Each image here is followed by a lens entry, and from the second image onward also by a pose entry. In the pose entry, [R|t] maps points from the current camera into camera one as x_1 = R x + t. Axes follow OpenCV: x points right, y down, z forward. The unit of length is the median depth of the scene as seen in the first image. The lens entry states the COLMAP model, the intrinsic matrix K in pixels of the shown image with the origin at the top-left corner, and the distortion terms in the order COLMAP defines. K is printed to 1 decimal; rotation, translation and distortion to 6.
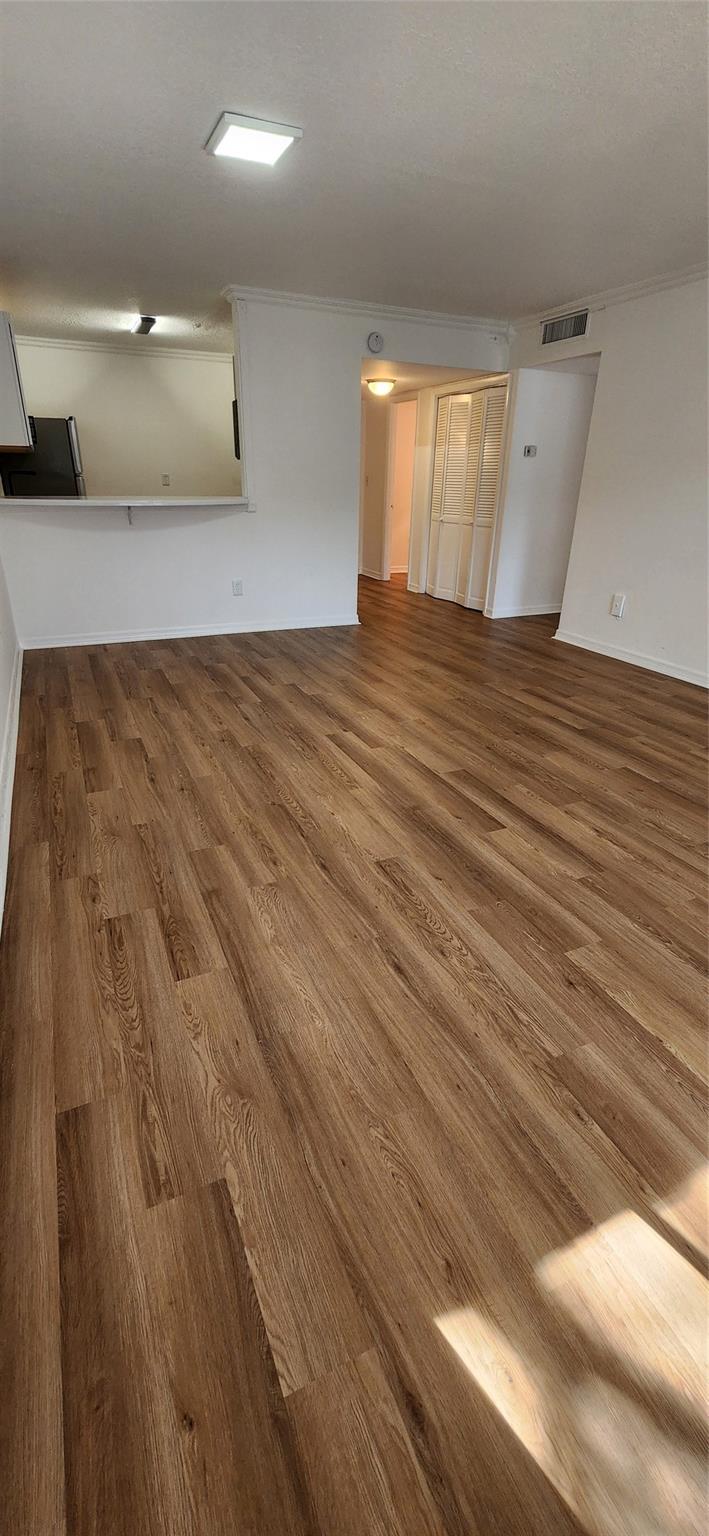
lens RADIAL K [[622.5, 0, 349.0], [0, 622.5, 762.4], [0, 0, 1]] dist [-0.007291, 0.002762]
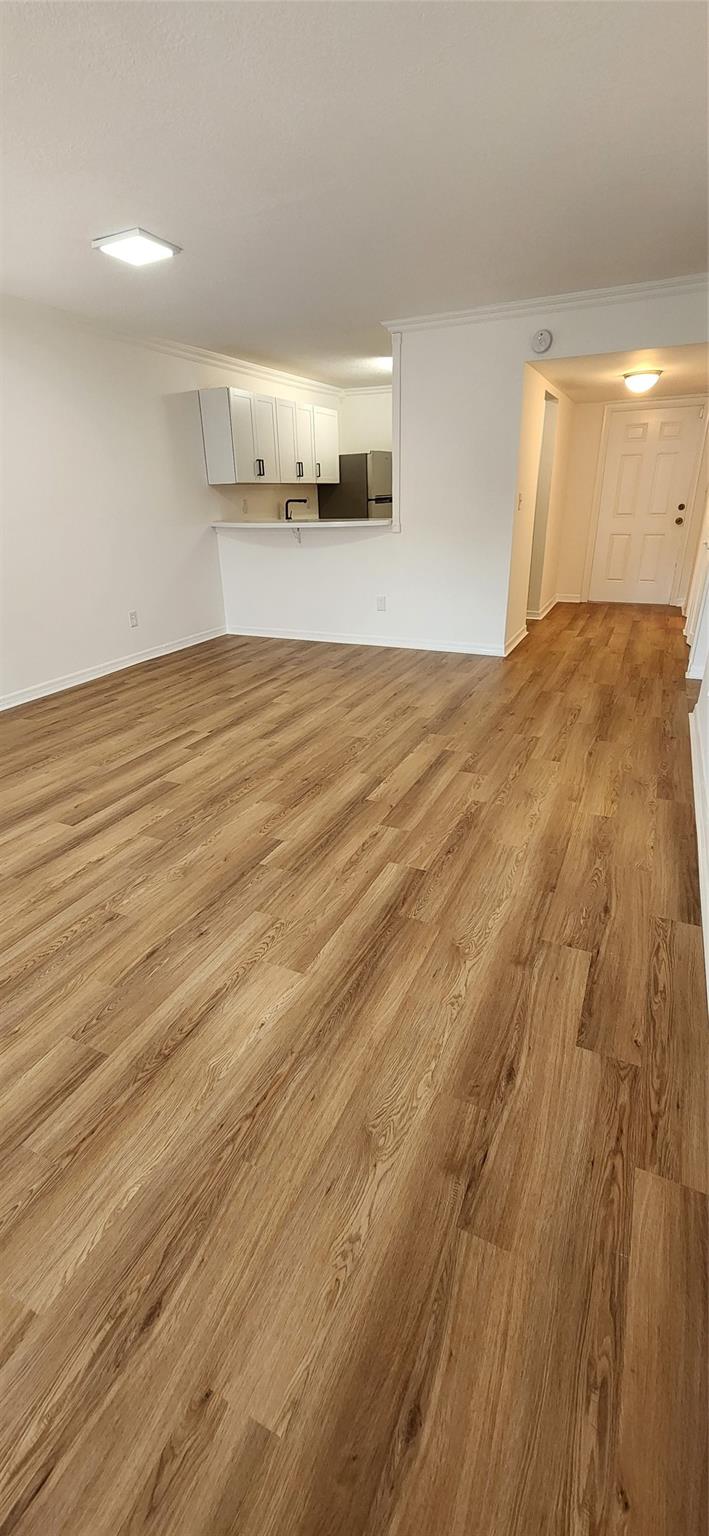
lens RADIAL K [[622.5, 0, 349.0], [0, 622.5, 762.4], [0, 0, 1]] dist [-0.007291, 0.002762]
pose [[0.646112, 0.268899, -0.714306, 0.954176], [-0.283472, 0.953484, 0.102527, -0.181796], [0.708648, 0.136242, 0.692283, 0.416199]]
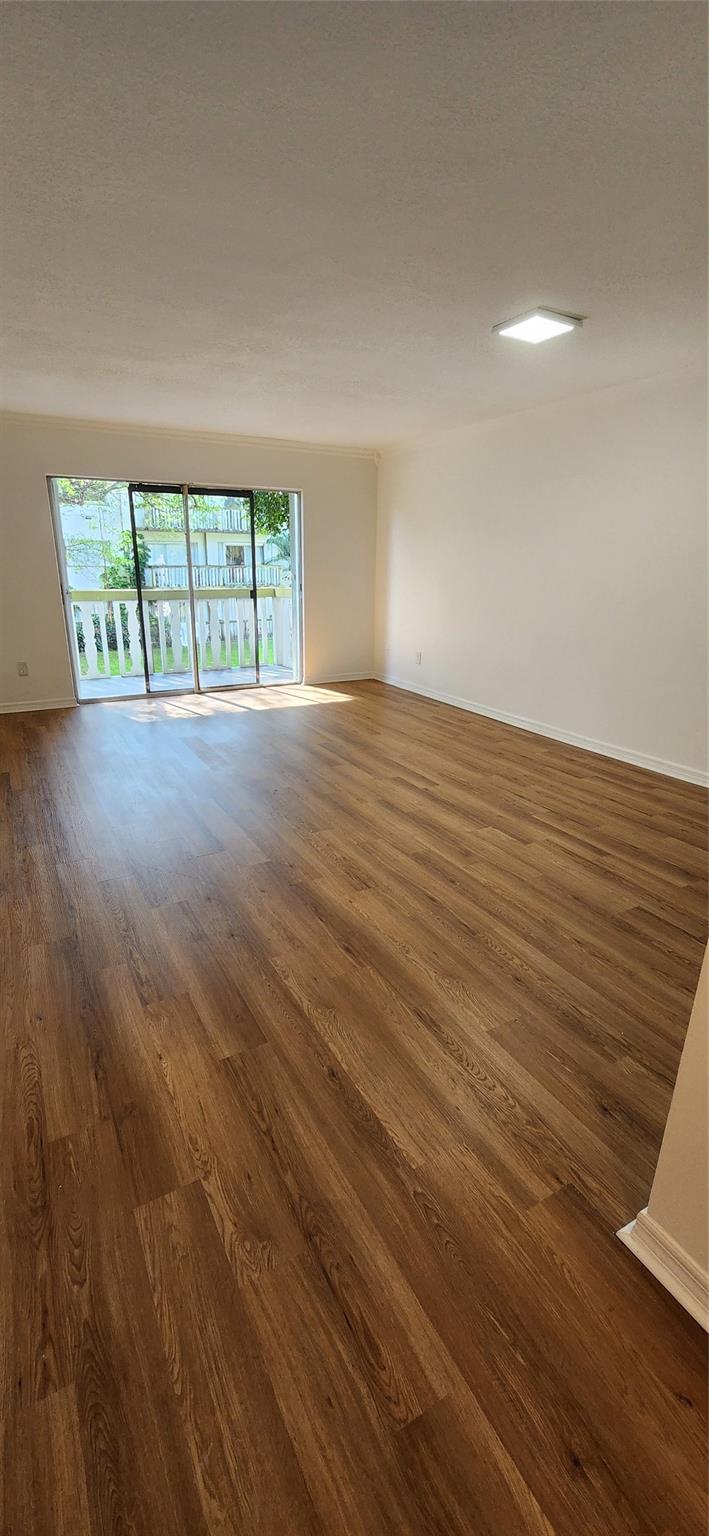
lens RADIAL K [[622.5, 0, 349.0], [0, 622.5, 762.4], [0, 0, 1]] dist [-0.007291, 0.002762]
pose [[-0.996053, -0.002475, -0.088722, 0.238005], [-0.062082, 0.733816, 0.676506, -0.856140], [0.063431, 0.679344, -0.731074, 1.795377]]
